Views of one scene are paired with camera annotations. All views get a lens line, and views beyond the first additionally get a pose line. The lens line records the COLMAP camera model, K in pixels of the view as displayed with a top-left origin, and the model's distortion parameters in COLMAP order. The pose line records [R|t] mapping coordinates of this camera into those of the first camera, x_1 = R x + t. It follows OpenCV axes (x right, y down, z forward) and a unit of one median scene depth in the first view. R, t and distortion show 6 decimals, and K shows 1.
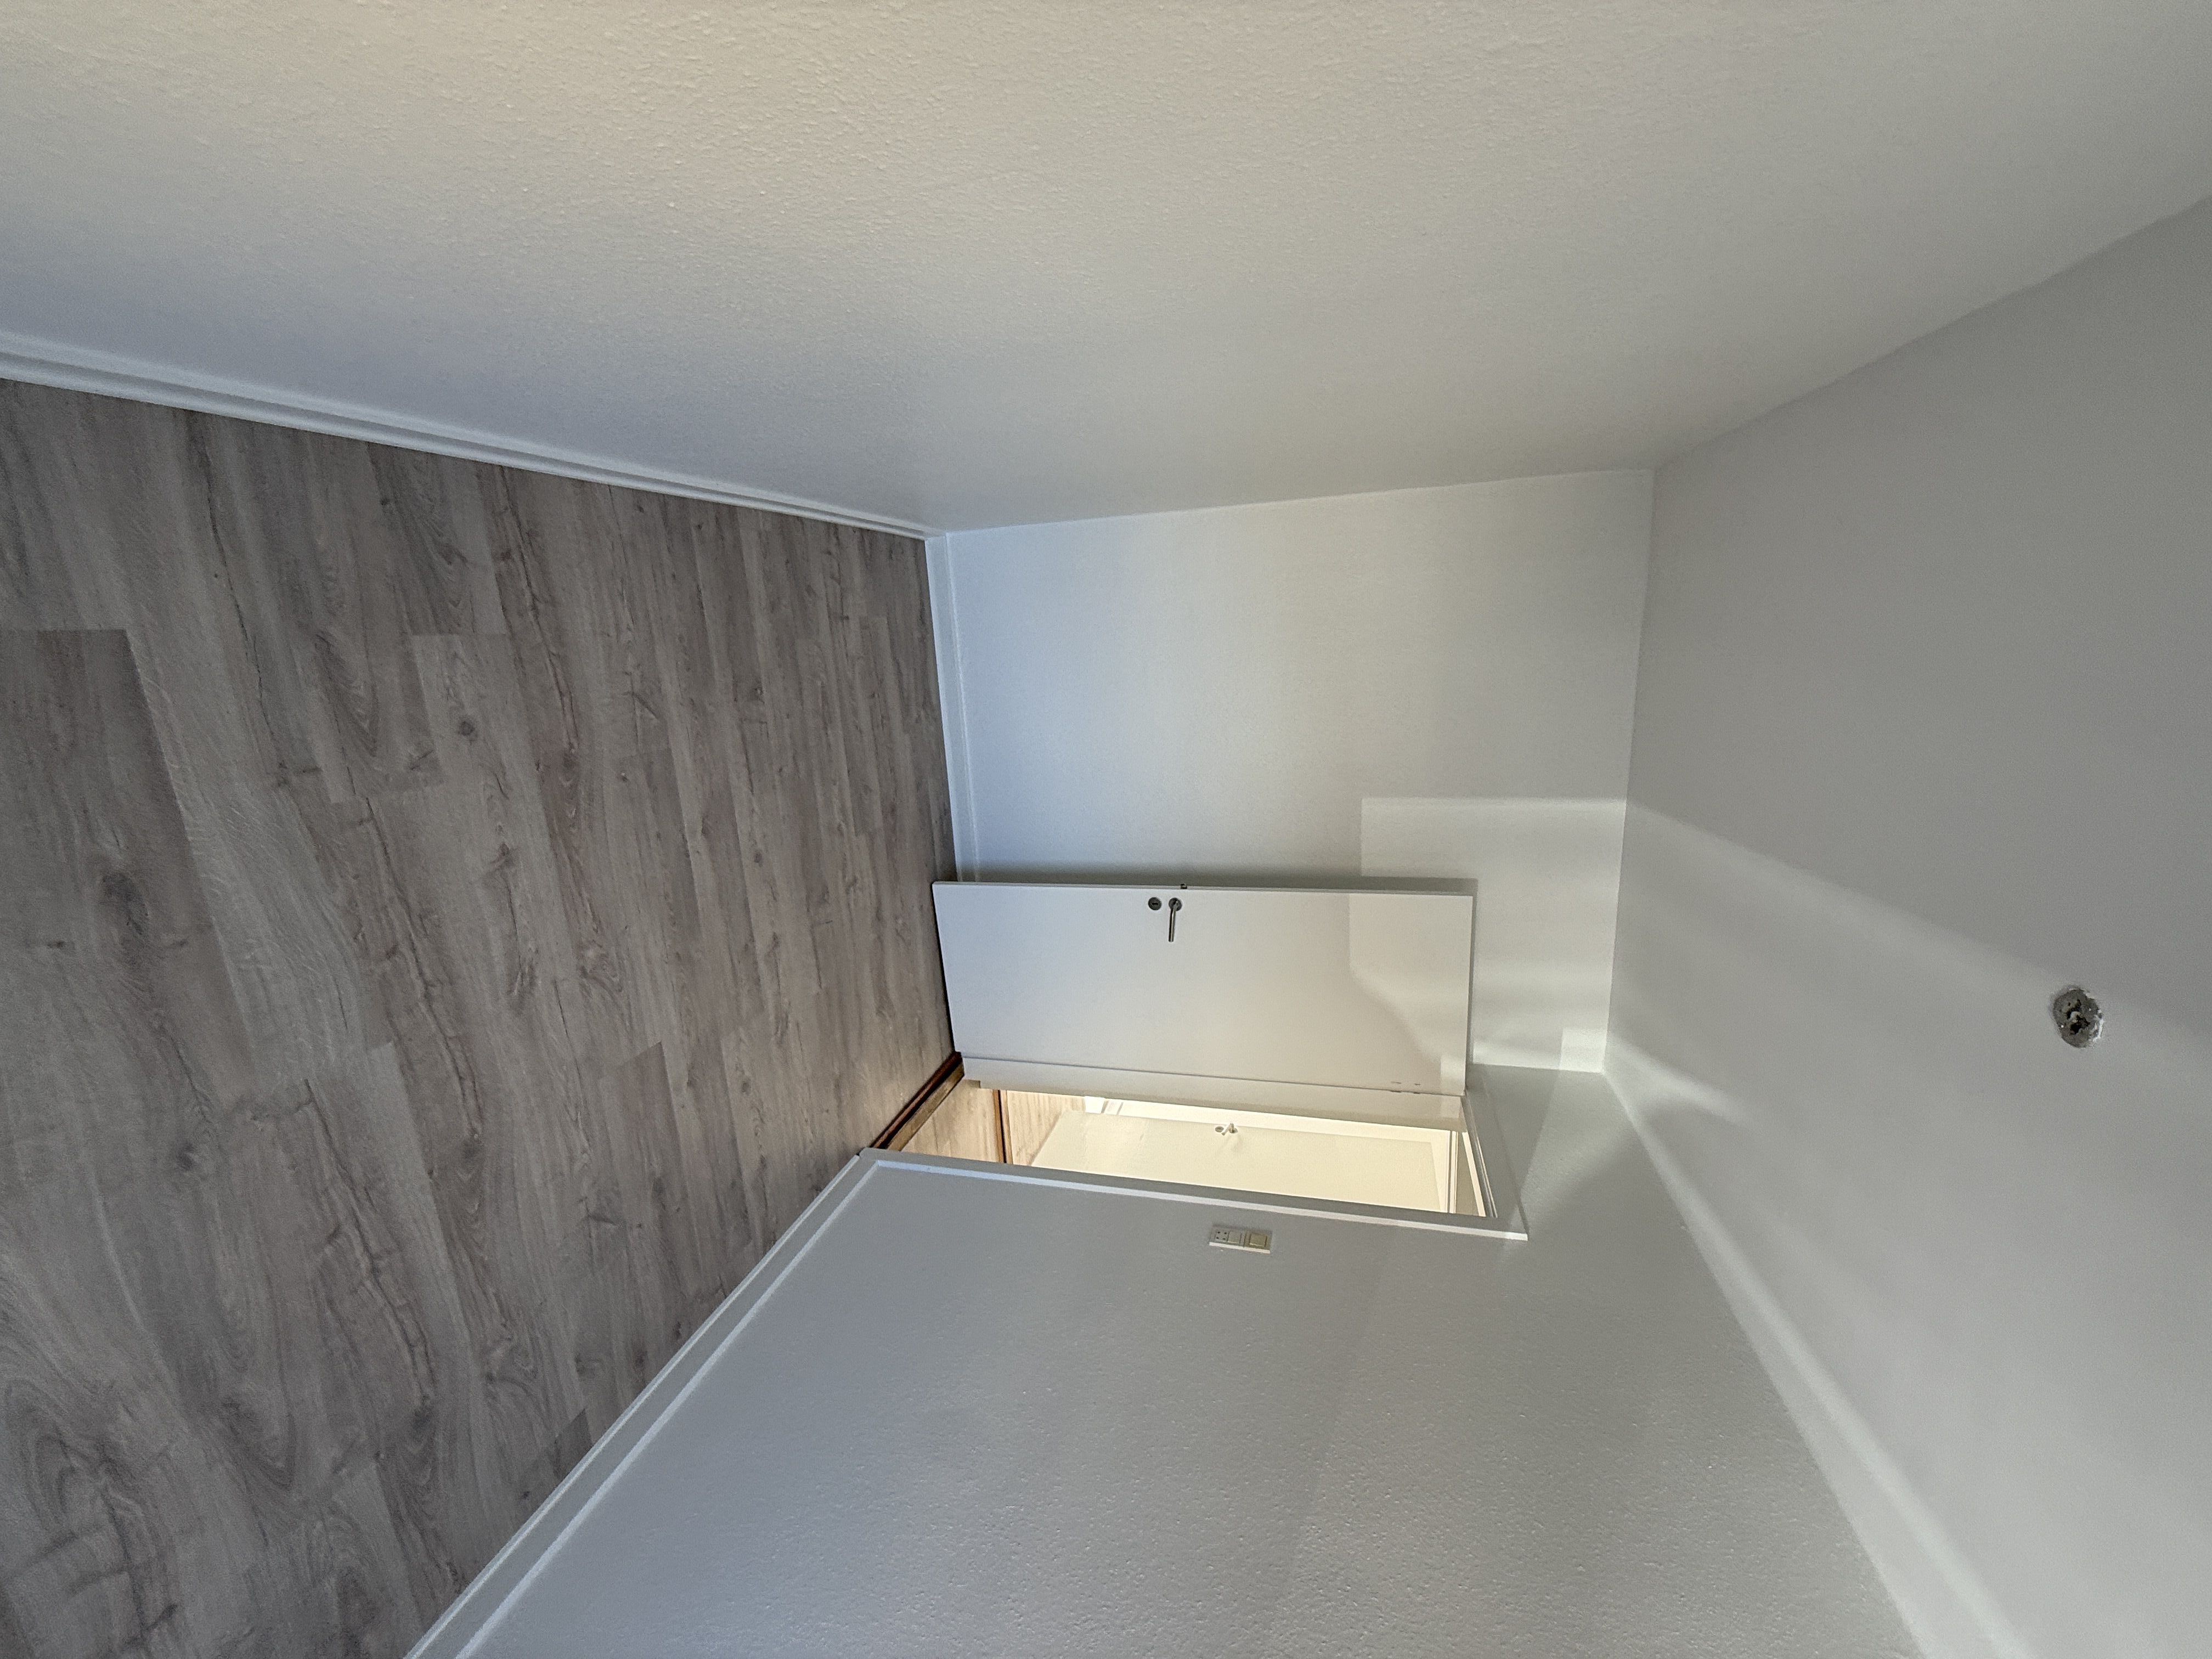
lens RADIAL K [[881.8, 0, 1102.2], [0, 881.8, 827.8], [0, 0, 1]] dist [0.004891, 0.000923]
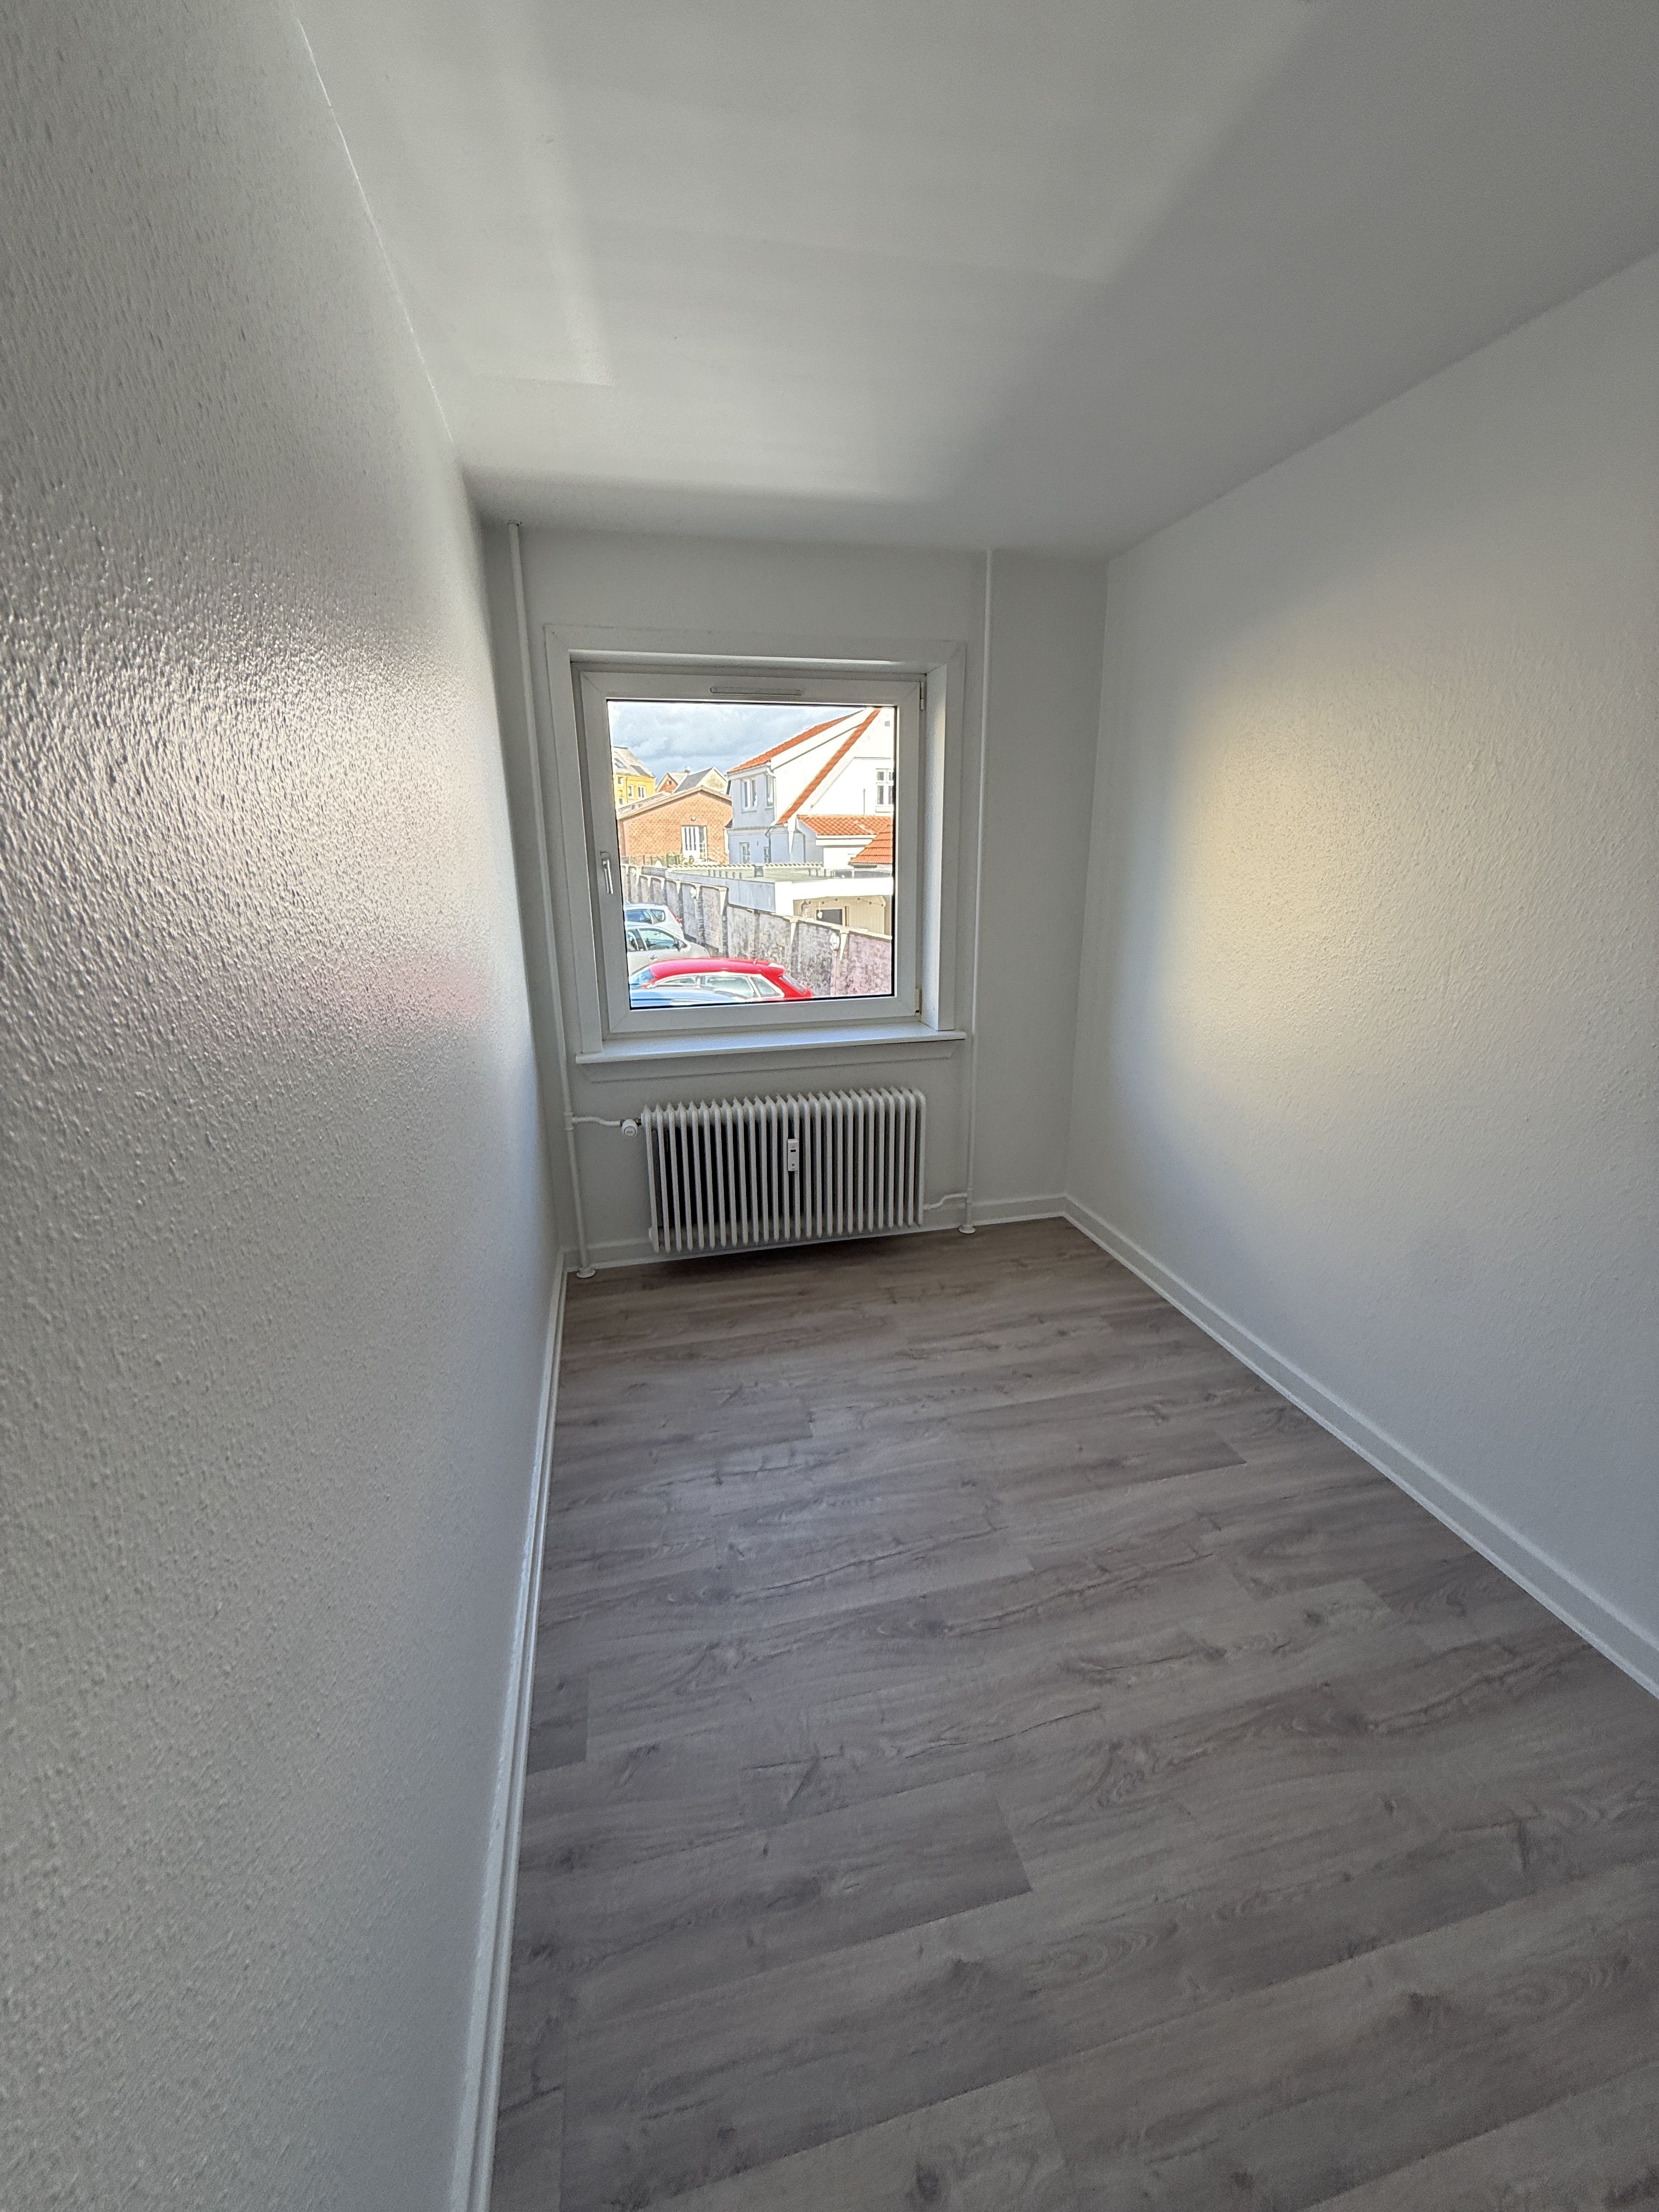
lens RADIAL K [[881.8, 0, 827.2], [0, 881.8, 1101.7], [0, 0, 1]] dist [0.004891, 0.000923]
pose [[0.001556, -0.844897, -0.534927, 0.404612], [-0.999992, 0.000603, -0.003860, 0.480024], [0.003584, 0.534929, -0.844889, 1.511538]]
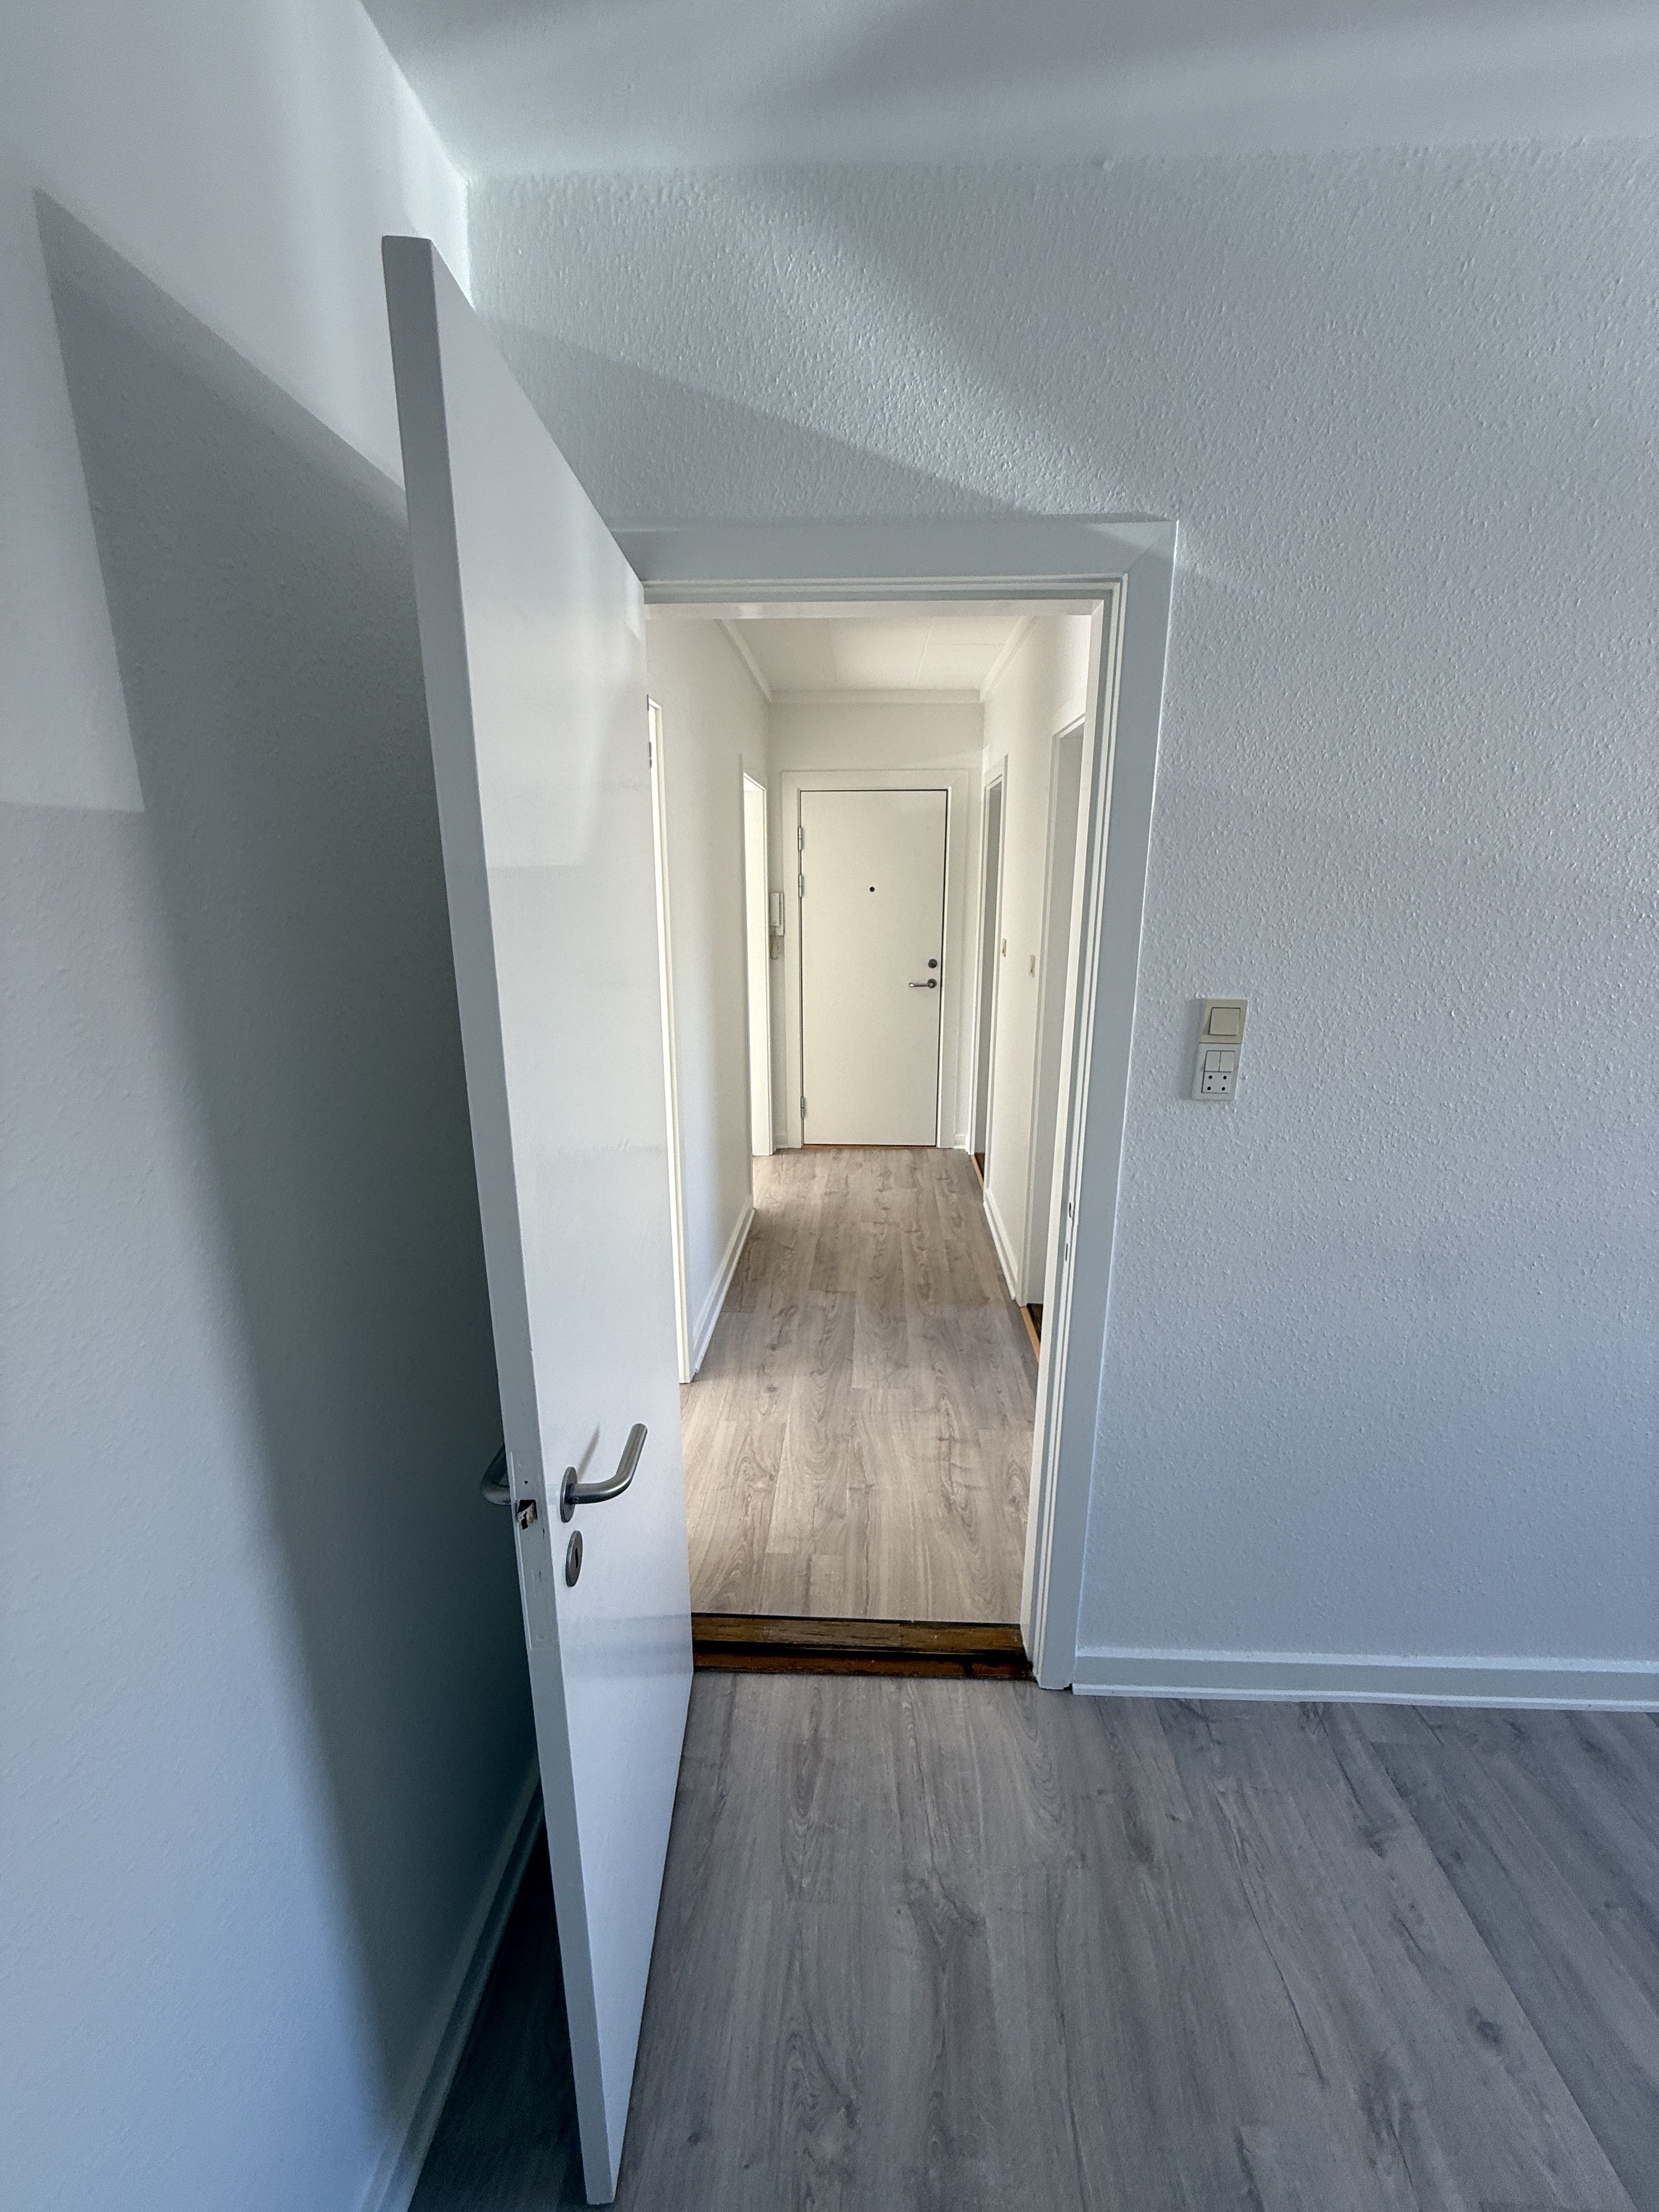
lens RADIAL K [[881.8, 0, 832.0], [0, 881.8, 1098.3], [0, 0, 1]] dist [0.004891, 0.000923]
pose [[-0.263194, -0.949235, -0.172284, 0.414065], [0.276216, -0.245248, 0.929278, -0.219917], [-0.924356, 0.196993, 0.326742, 1.499185]]
